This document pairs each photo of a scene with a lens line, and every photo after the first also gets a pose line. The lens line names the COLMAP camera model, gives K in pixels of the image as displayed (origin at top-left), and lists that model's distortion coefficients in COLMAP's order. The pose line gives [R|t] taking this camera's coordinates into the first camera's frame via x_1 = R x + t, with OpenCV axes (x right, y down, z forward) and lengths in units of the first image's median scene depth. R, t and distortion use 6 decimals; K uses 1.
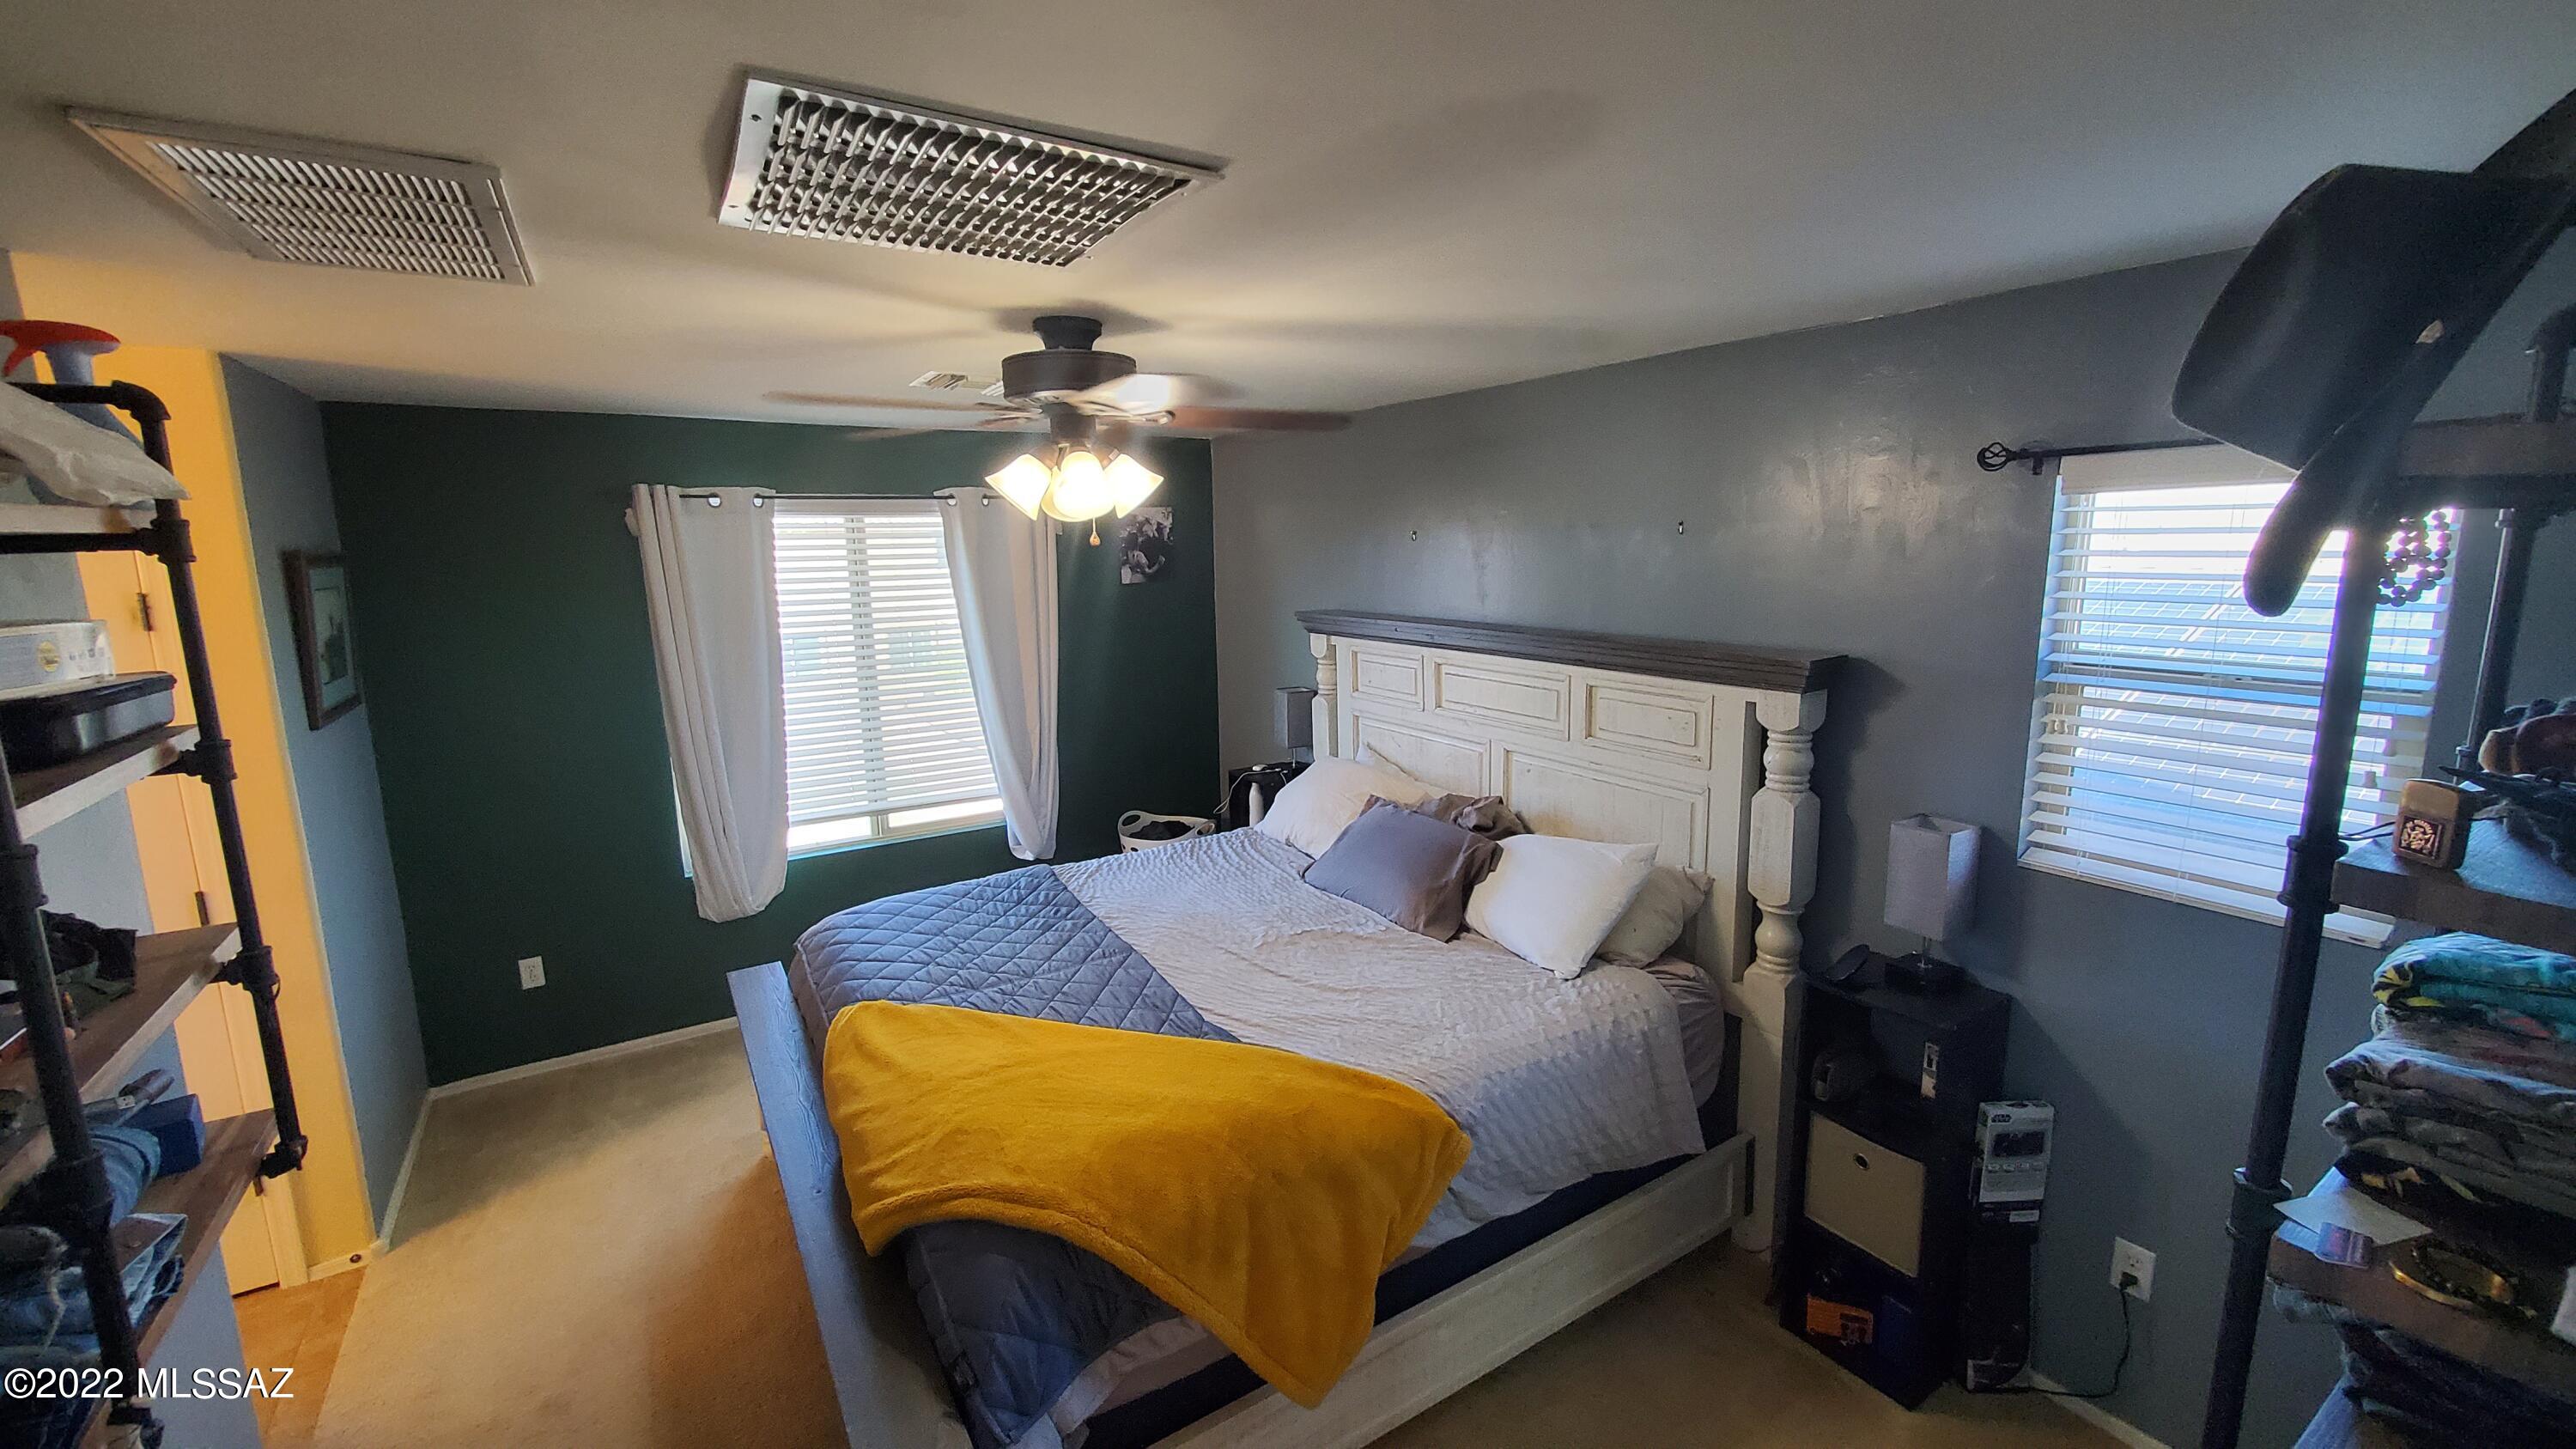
lens RADIAL K [[1030.8, 0, 1295.1], [0, 1030.8, 724.2], [0, 0, 1]] dist [0.000460, 0.000083]
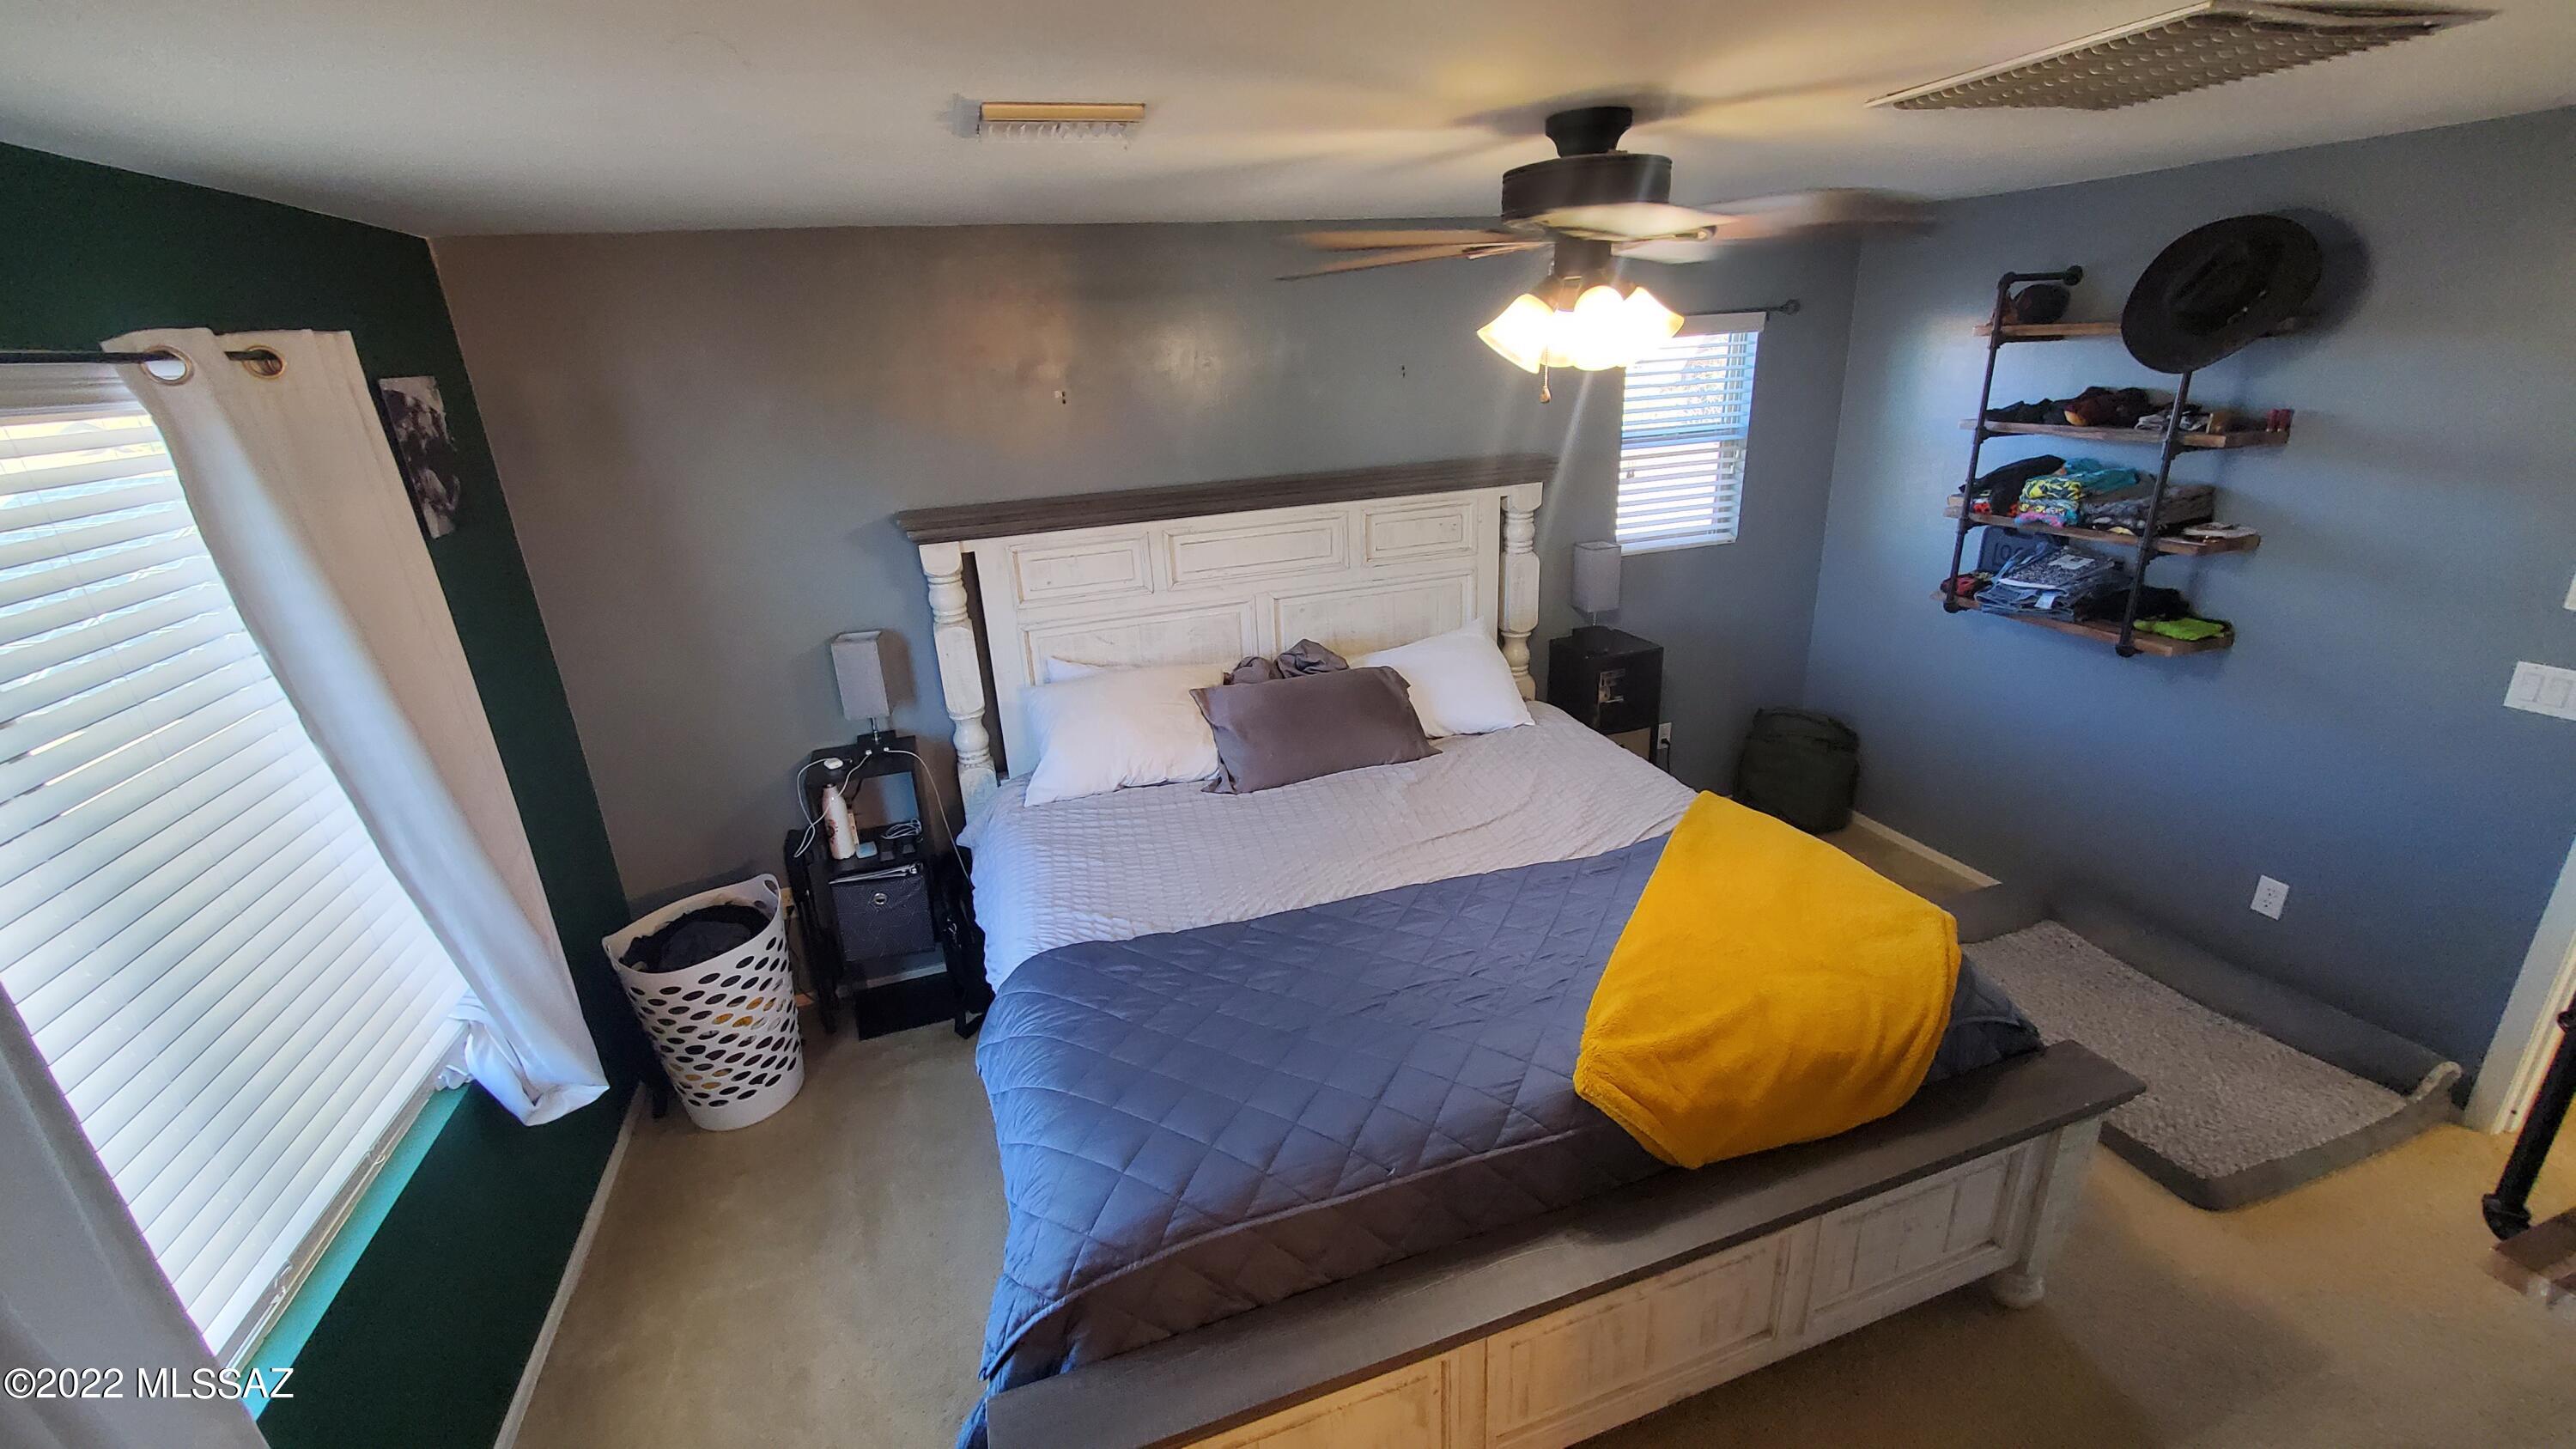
lens RADIAL K [[1030.8, 0, 1297.7], [0, 1030.8, 711.3], [0, 0, 1]] dist [0.000460, 0.000083]
pose [[0.244421, -0.323881, 0.913980, -0.800744], [0.219358, 0.936603, 0.273236, -0.153168], [-0.944532, 0.133704, 0.299971, 0.707828]]
